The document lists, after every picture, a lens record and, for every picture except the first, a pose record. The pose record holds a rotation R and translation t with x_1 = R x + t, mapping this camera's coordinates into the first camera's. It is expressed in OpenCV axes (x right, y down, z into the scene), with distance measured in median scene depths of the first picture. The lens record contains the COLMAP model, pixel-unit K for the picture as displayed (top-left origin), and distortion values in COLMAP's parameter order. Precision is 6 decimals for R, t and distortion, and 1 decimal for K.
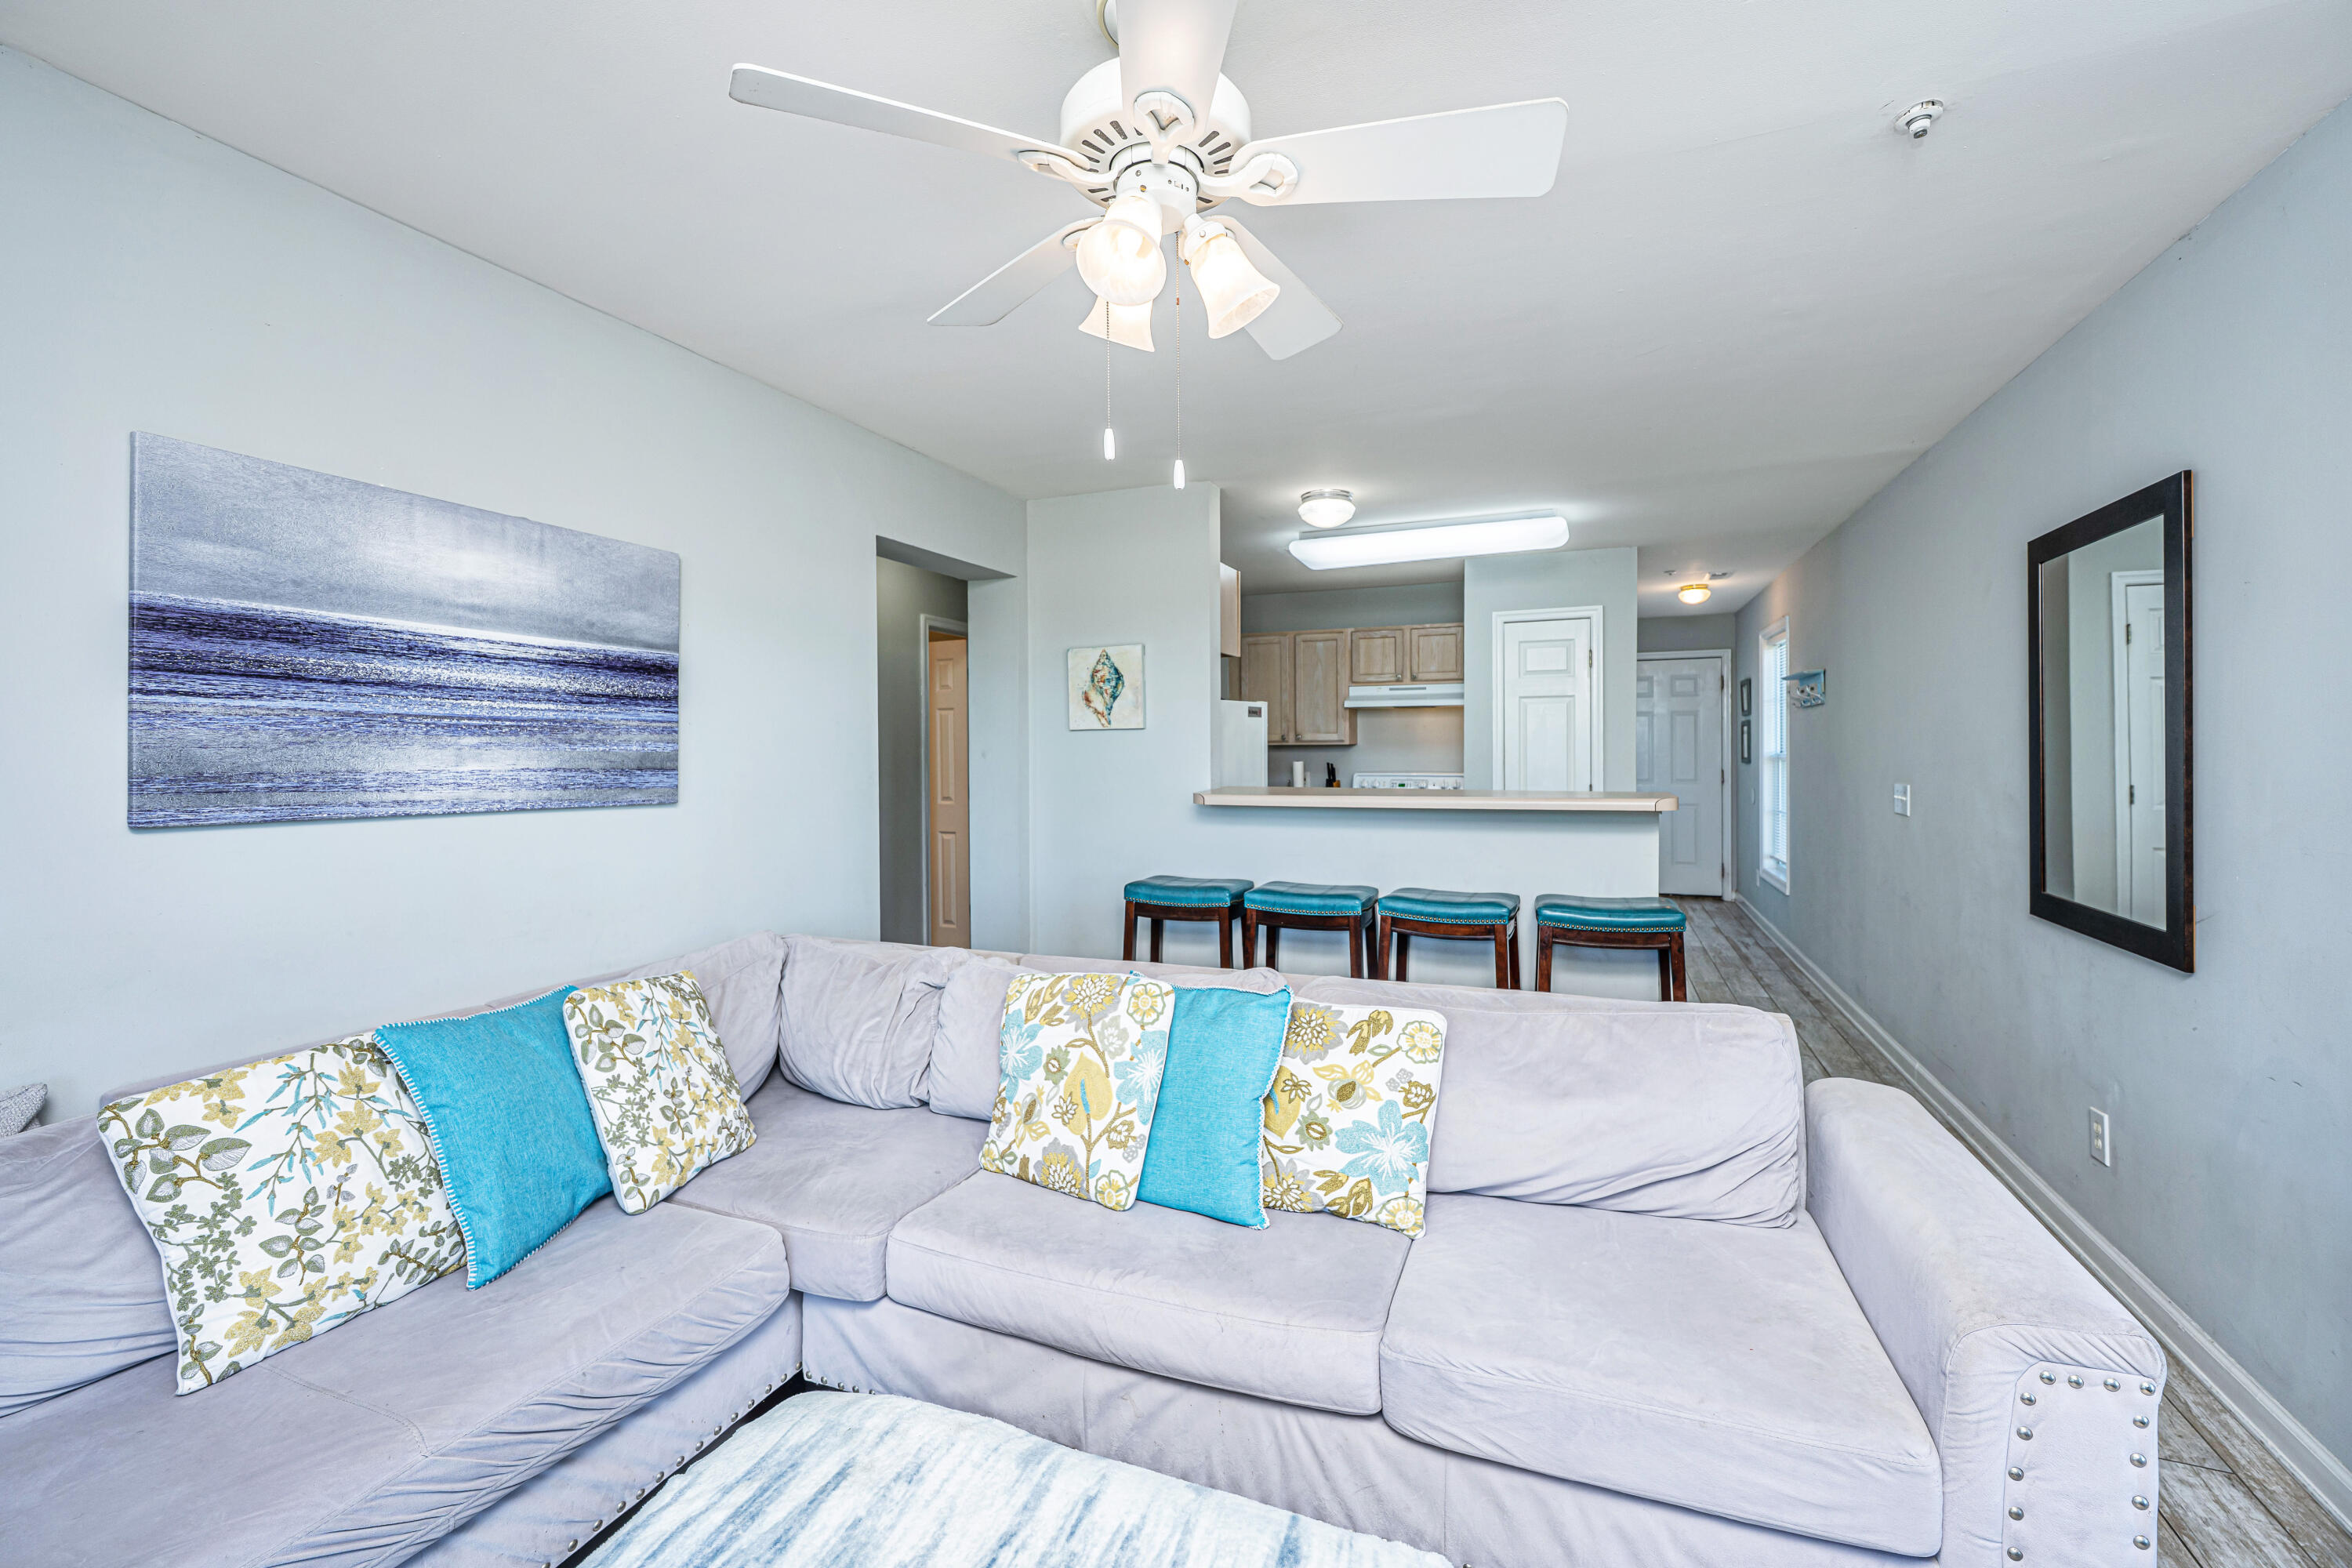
lens RADIAL K [[950.5, 0, 1166.1], [0, 950.5, 759.7], [0, 0, 1]] dist [0.001092, 0.000359]
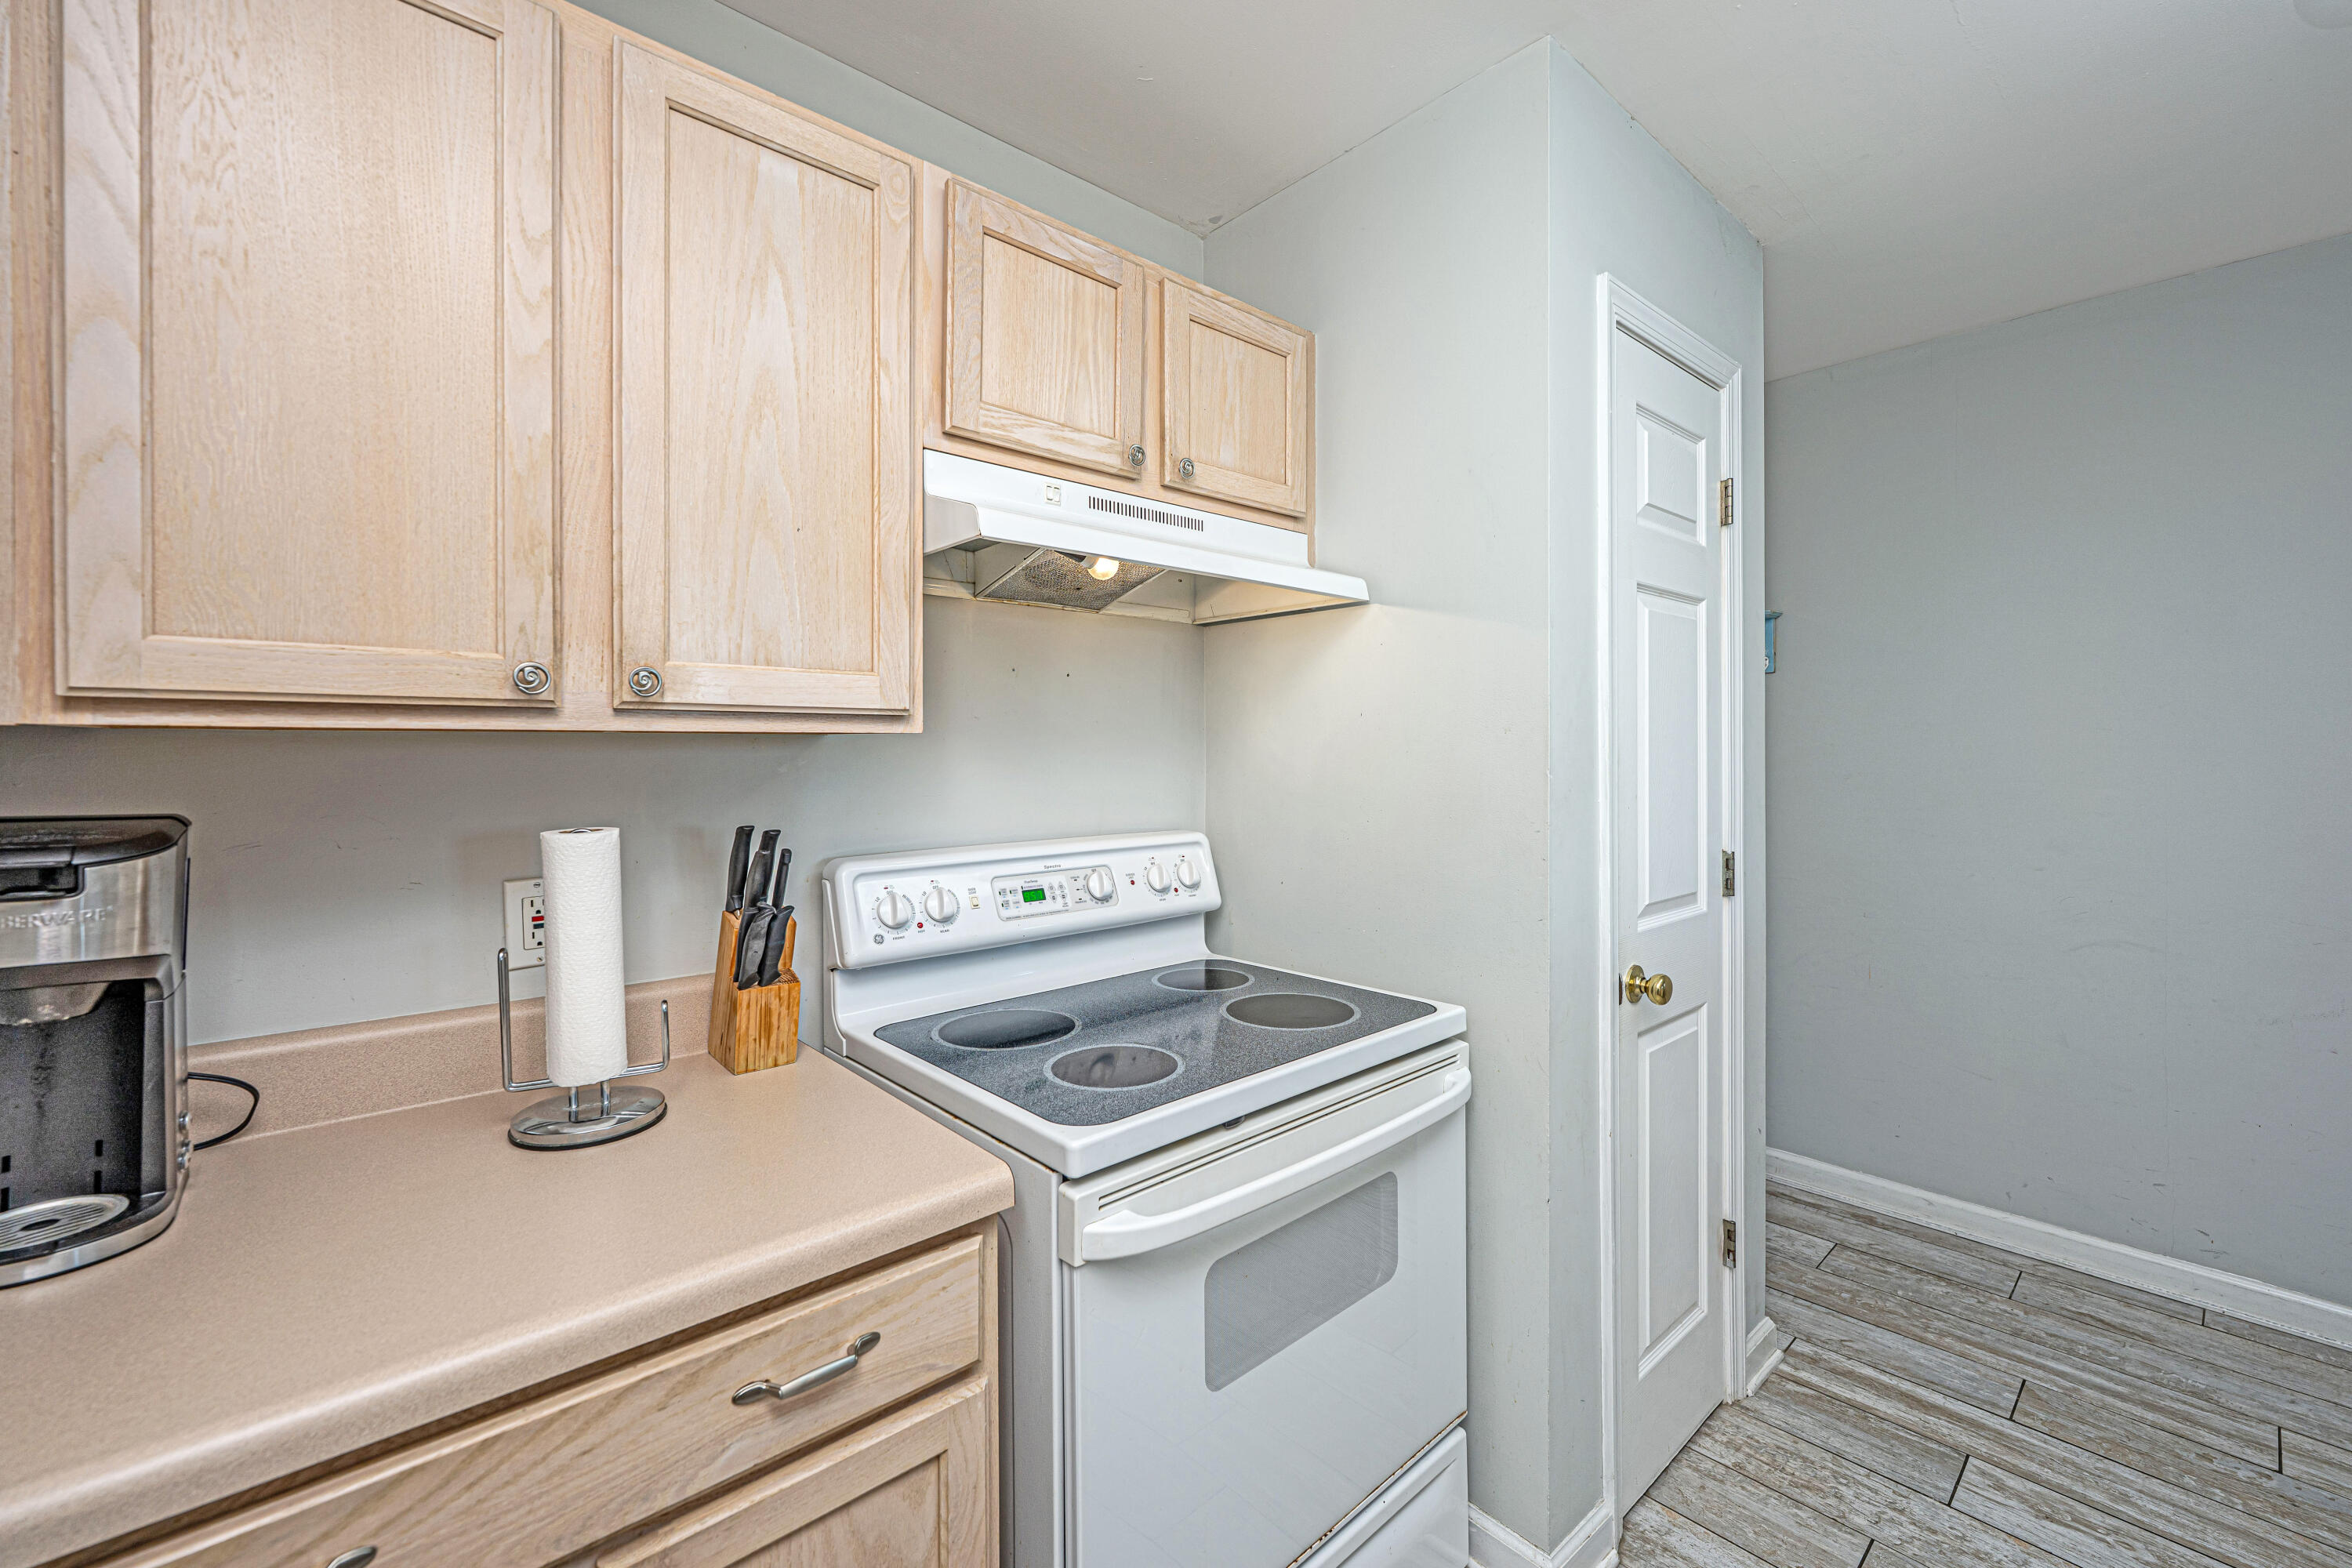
lens RADIAL K [[950.5, 0, 1166.1], [0, 950.5, 759.7], [0, 0, 1]] dist [0.001092, 0.000359]
pose [[0.424527, -0.000897, 0.905415, 0.078029], [0.012495, 0.999910, -0.004867, -0.023114], [-0.905329, 0.013379, 0.424500, 2.201654]]
